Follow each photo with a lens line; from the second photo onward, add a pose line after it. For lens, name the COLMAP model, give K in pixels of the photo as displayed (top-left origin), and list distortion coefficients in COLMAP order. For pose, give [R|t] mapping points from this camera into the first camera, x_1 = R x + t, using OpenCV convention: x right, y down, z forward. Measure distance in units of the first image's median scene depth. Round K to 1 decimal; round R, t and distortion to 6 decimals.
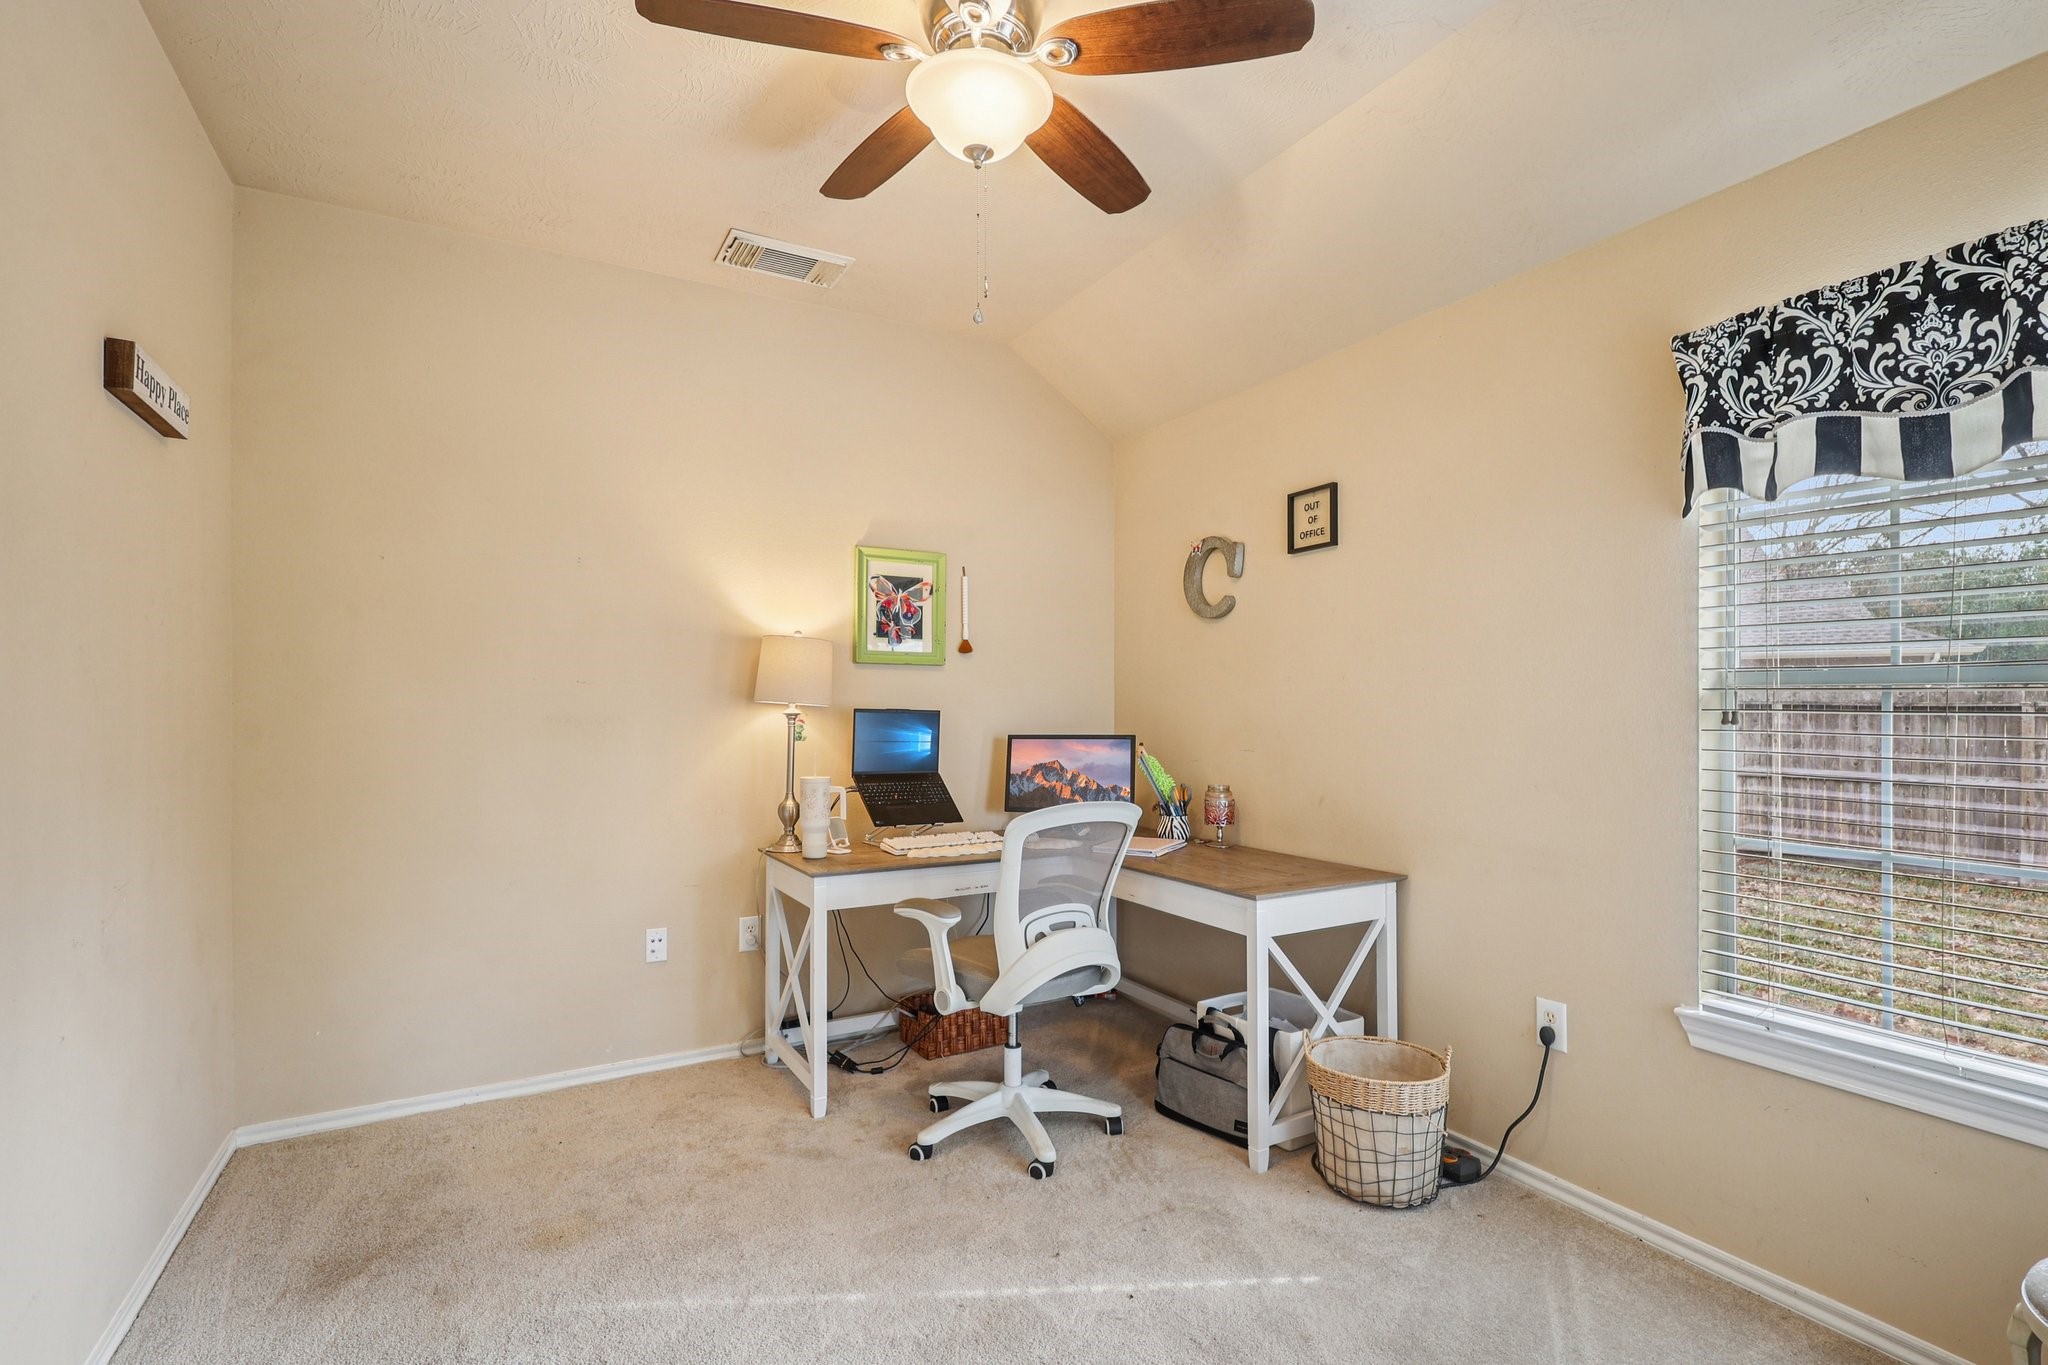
lens RADIAL K [[957.7, 0, 1029.5], [0, 957.7, 696.9], [0, 0, 1]] dist [-0.000209, 0.001847]
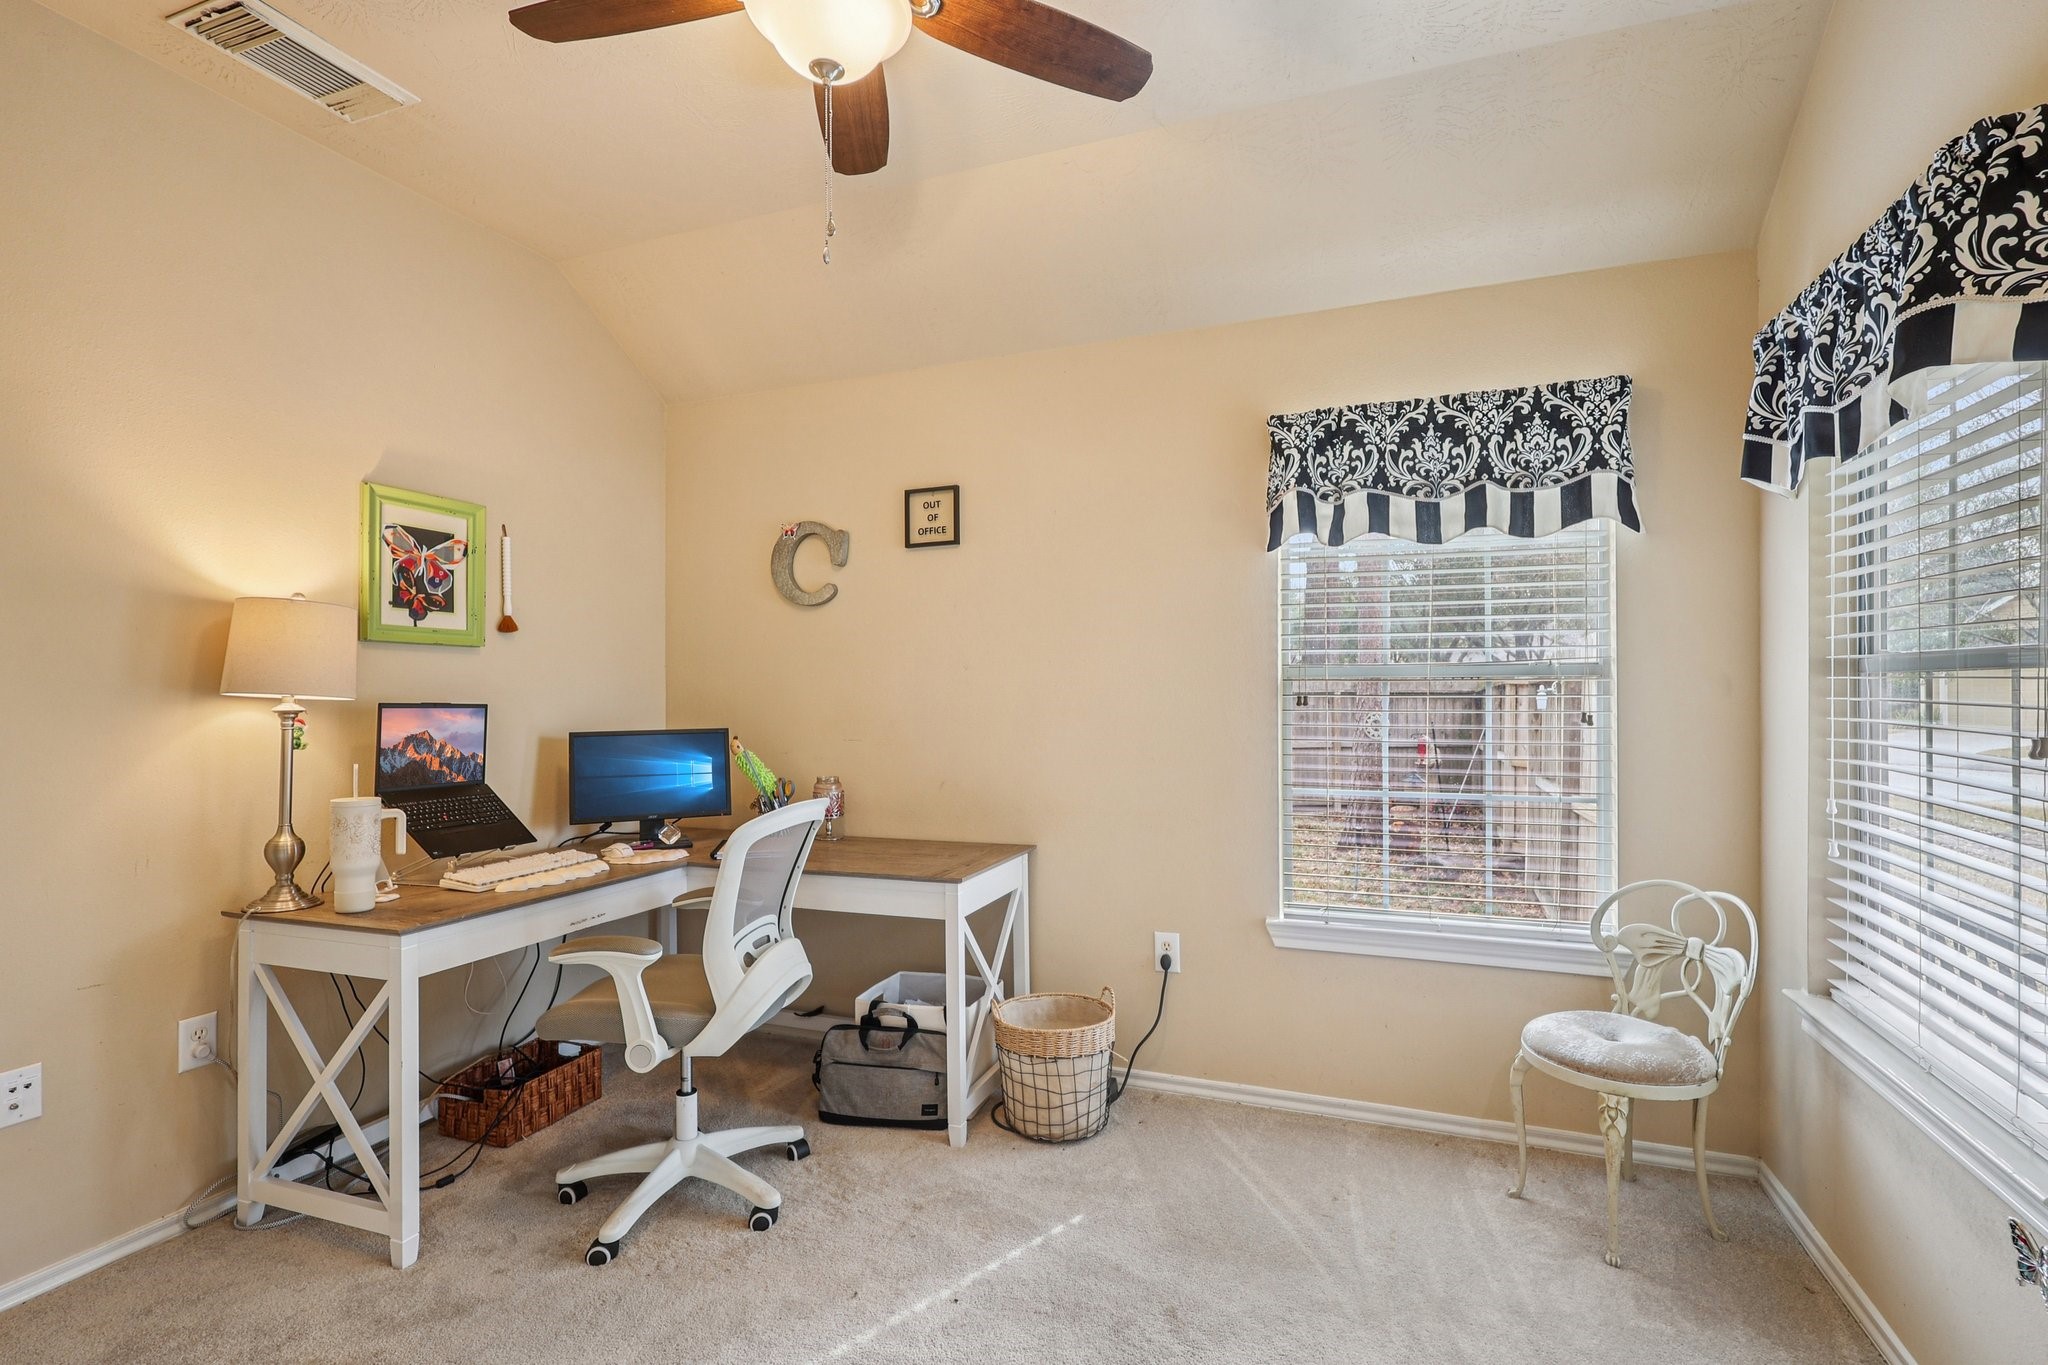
lens RADIAL K [[955.0, 0, 1032.4], [0, 955.0, 684.0], [0, 0, 1]] dist [-0.005102, 0.004940]
pose [[0.772513, 0.001090, 0.634998, -0.332739], [0.001404, 0.999993, -0.003425, 0.001065], [-0.634998, 0.003537, 0.772506, 0.145478]]
